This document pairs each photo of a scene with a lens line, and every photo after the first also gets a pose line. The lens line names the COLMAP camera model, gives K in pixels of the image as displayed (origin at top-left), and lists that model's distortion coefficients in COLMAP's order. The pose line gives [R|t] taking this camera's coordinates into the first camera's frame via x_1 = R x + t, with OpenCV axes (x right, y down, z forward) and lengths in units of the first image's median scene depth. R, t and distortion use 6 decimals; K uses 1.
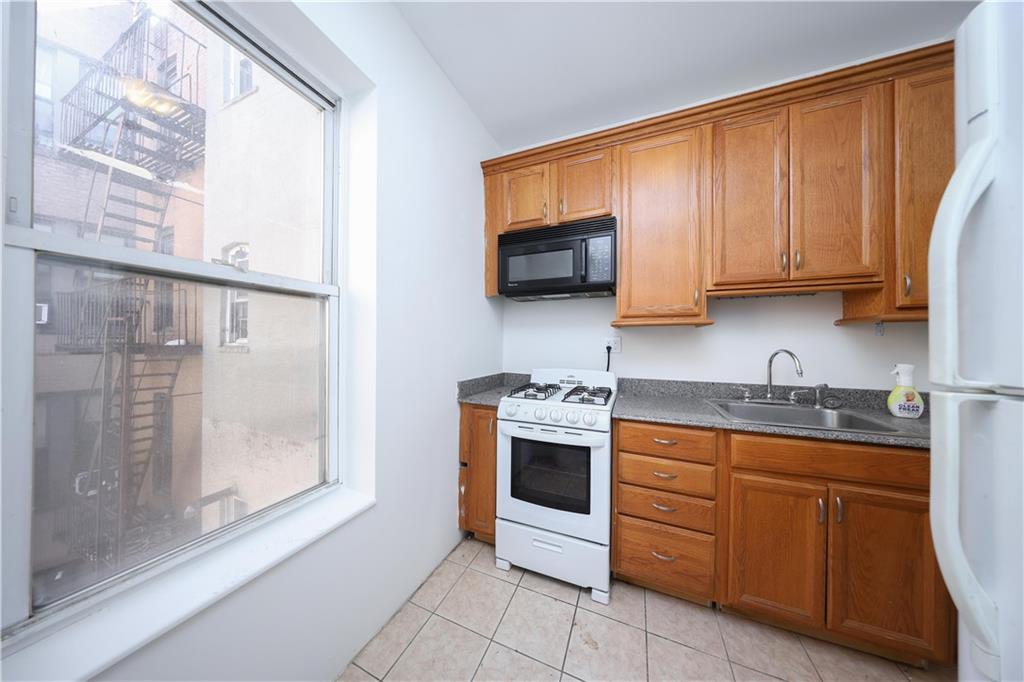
lens RADIAL K [[304.4, 0, 514.2], [0, 304.4, 341.4], [0, 0, 1]] dist [0.002637, 0.000224]
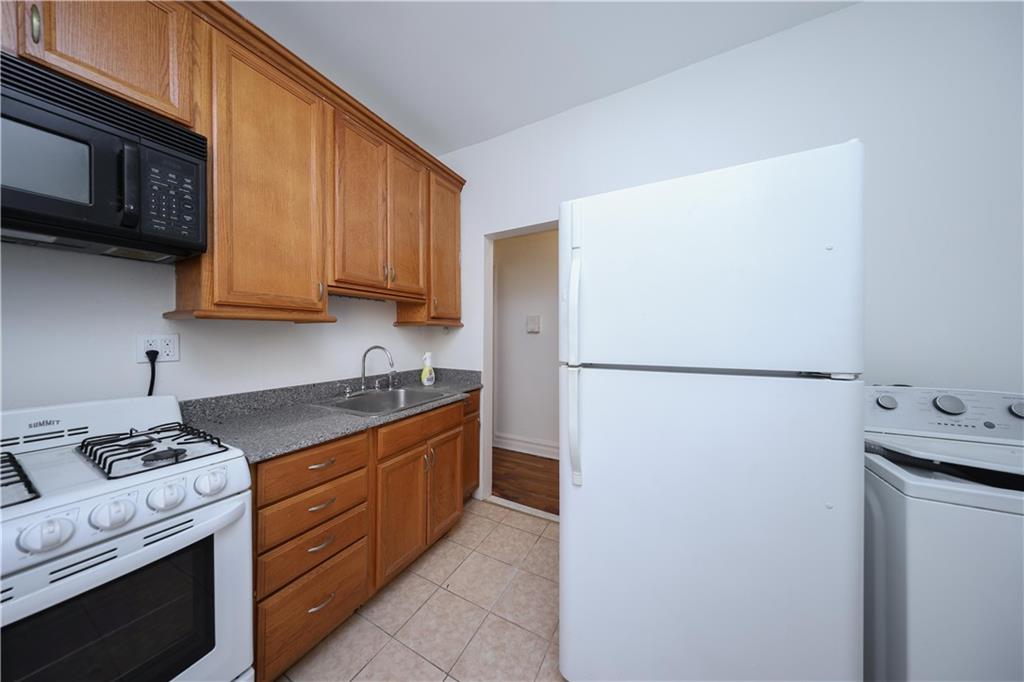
lens RADIAL K [[304.4, 0, 518.5], [0, 304.4, 336.6], [0, 0, 1]] dist [0.002637, 0.000224]
pose [[0.094741, -0.011748, 0.995433, -0.257533], [-0.007133, 0.999897, 0.012480, -0.030096], [-0.995476, -0.008283, 0.094648, 0.371447]]
